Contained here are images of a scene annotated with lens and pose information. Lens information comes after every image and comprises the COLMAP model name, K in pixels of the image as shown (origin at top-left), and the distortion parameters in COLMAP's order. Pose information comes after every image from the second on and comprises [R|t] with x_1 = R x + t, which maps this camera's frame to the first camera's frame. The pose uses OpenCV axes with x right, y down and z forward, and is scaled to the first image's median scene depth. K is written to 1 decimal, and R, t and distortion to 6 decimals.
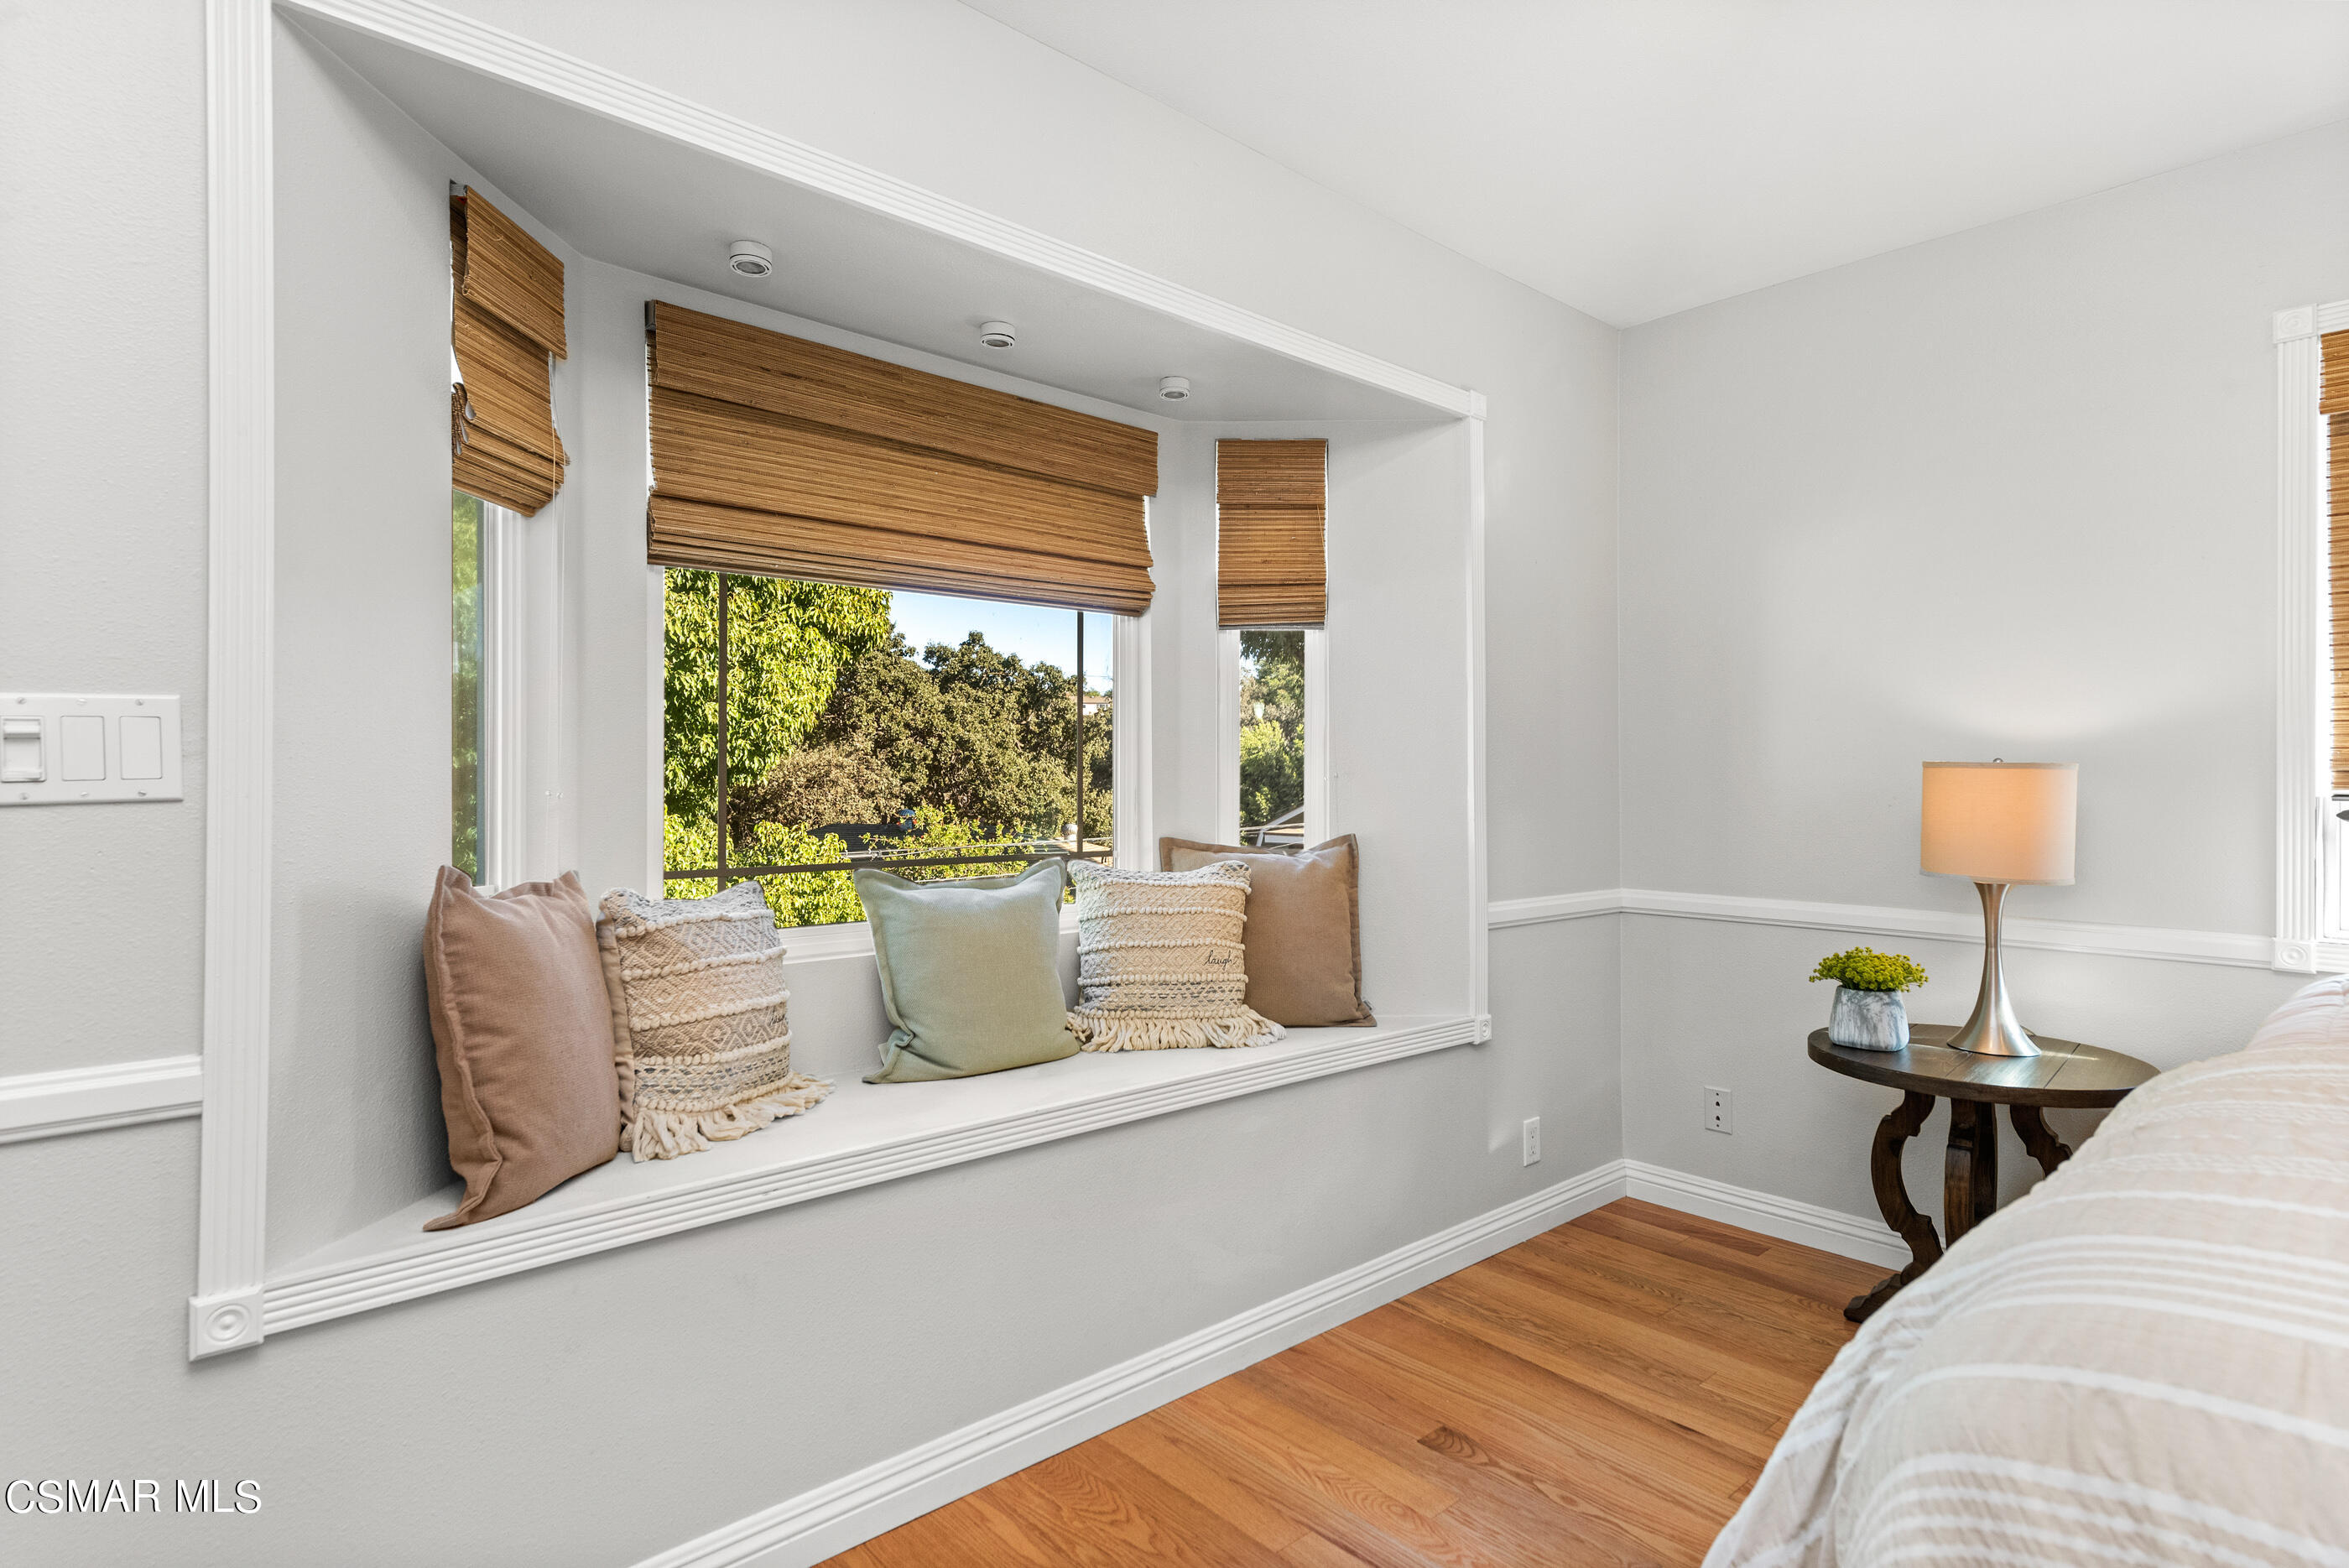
lens RADIAL K [[1256.7, 0, 1177.3], [0, 1256.7, 779.6], [0, 0, 1]] dist [0.006185, 0.000679]
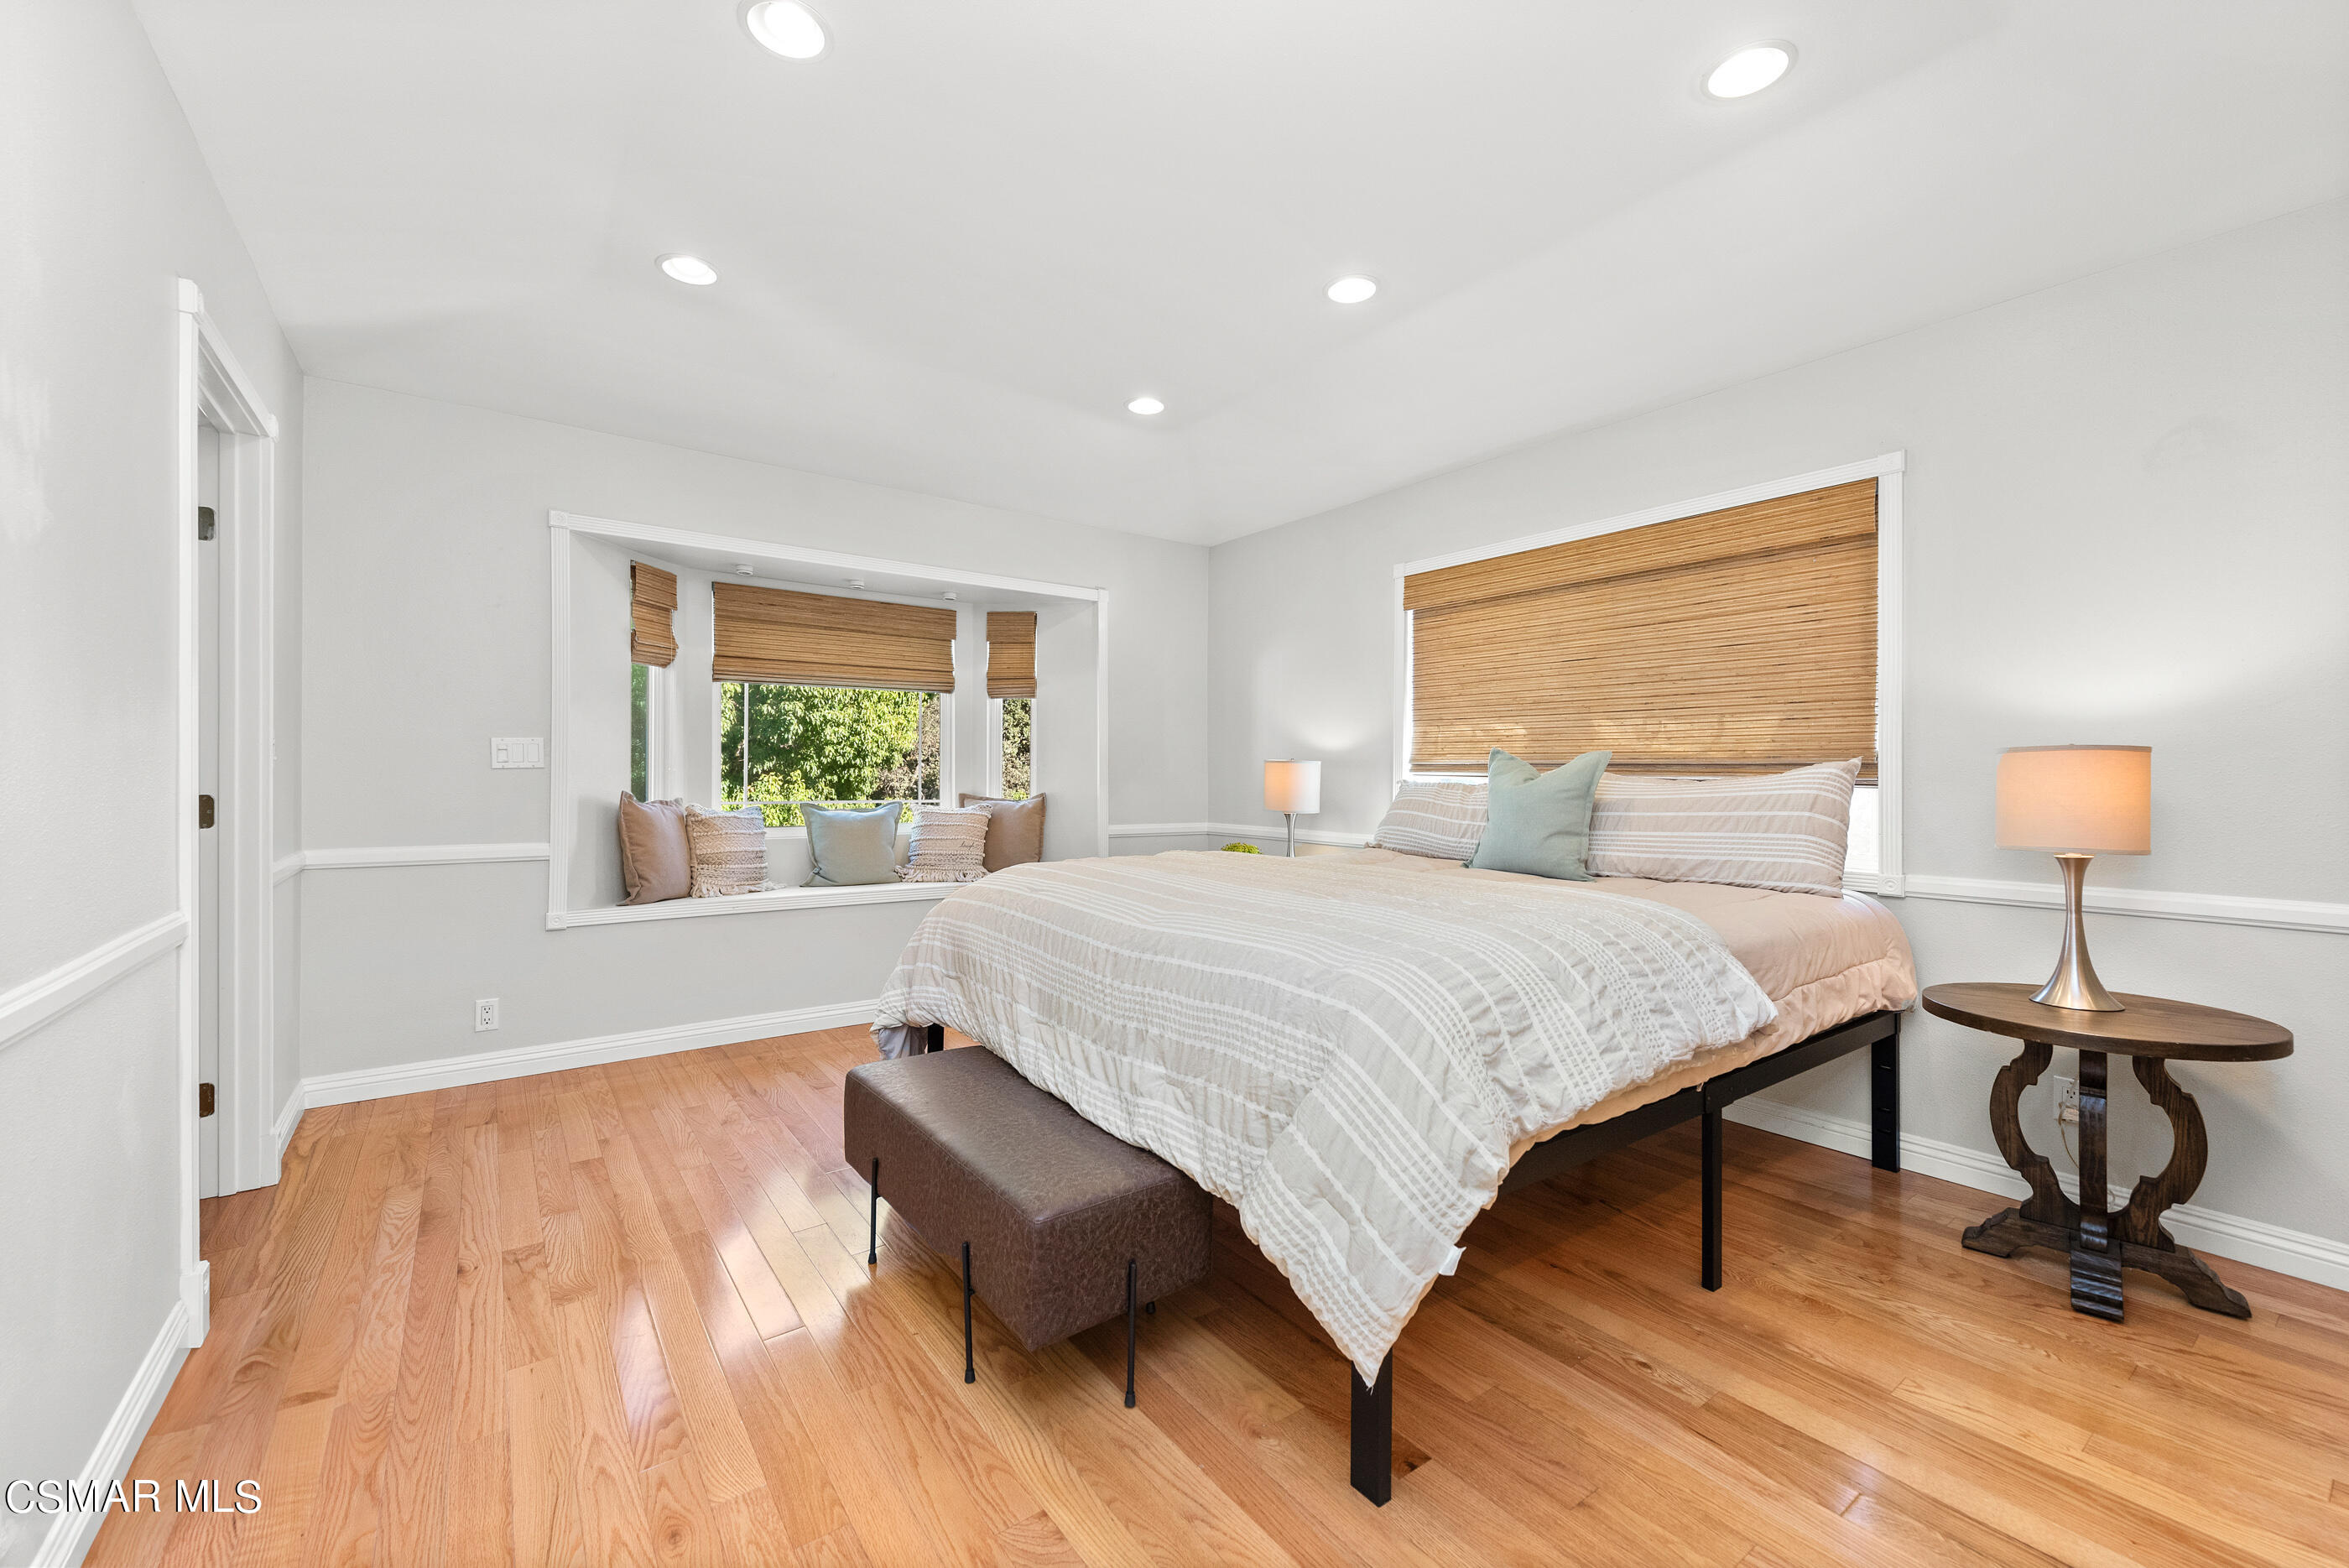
lens RADIAL K [[955.8, 0, 1171.2], [0, 955.8, 779.4], [0, 0, 1]] dist [0.006090, -0.001350]
pose [[0.995426, 0.003887, -0.095457, 0.630255], [-0.003666, 0.999990, 0.002487, 0.018624], [0.095466, -0.002126, 0.995430, -0.778510]]
